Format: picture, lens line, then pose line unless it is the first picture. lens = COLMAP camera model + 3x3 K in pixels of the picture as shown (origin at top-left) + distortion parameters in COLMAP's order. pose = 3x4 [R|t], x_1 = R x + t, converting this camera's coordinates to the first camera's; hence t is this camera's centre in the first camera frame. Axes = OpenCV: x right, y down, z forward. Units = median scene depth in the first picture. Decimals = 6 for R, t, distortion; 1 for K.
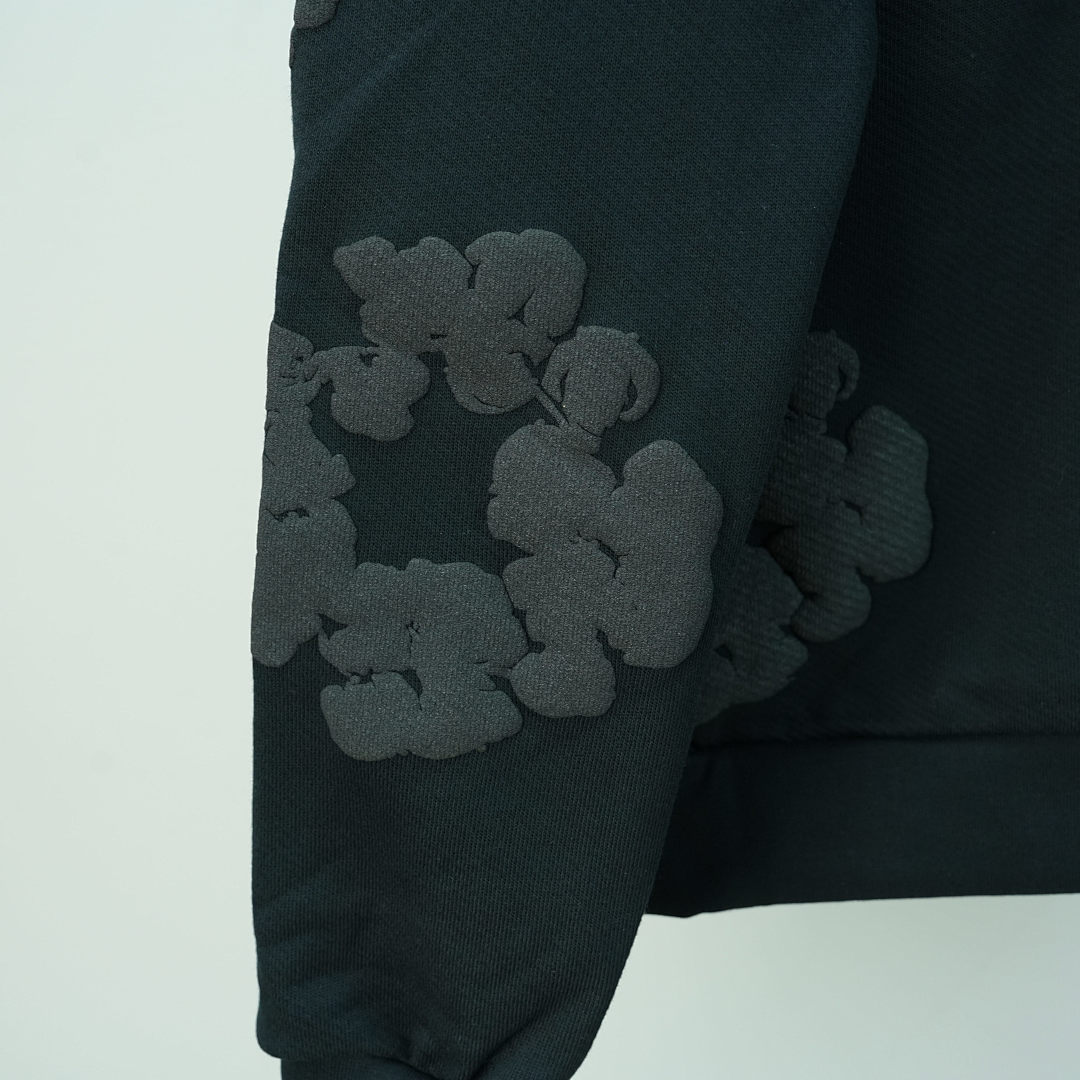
lens RADIAL K [[1238.6, 0, 540.4], [0, 1238.6, 572.9], [0, 0, 1]] dist [-0.020067, -0.000721]
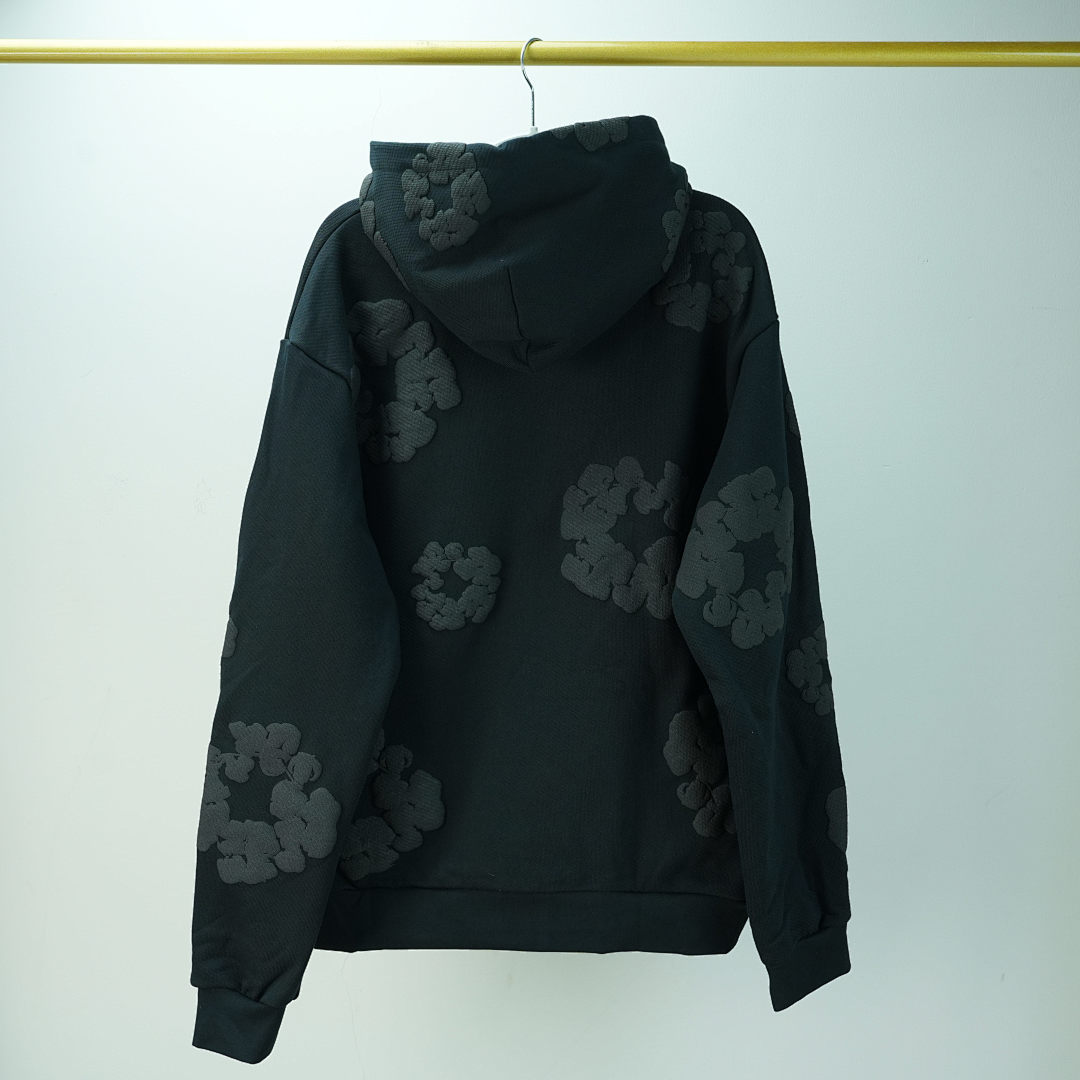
lens RADIAL K [[1238.6, 0, 540.4], [0, 1238.6, 572.9], [0, 0, 1]] dist [-0.020067, -0.000721]
pose [[0.997823, 0.037188, -0.054458, 0.810027], [-0.044651, 0.988721, -0.142956, -0.220488], [0.048527, 0.145076, 0.988230, -2.231090]]
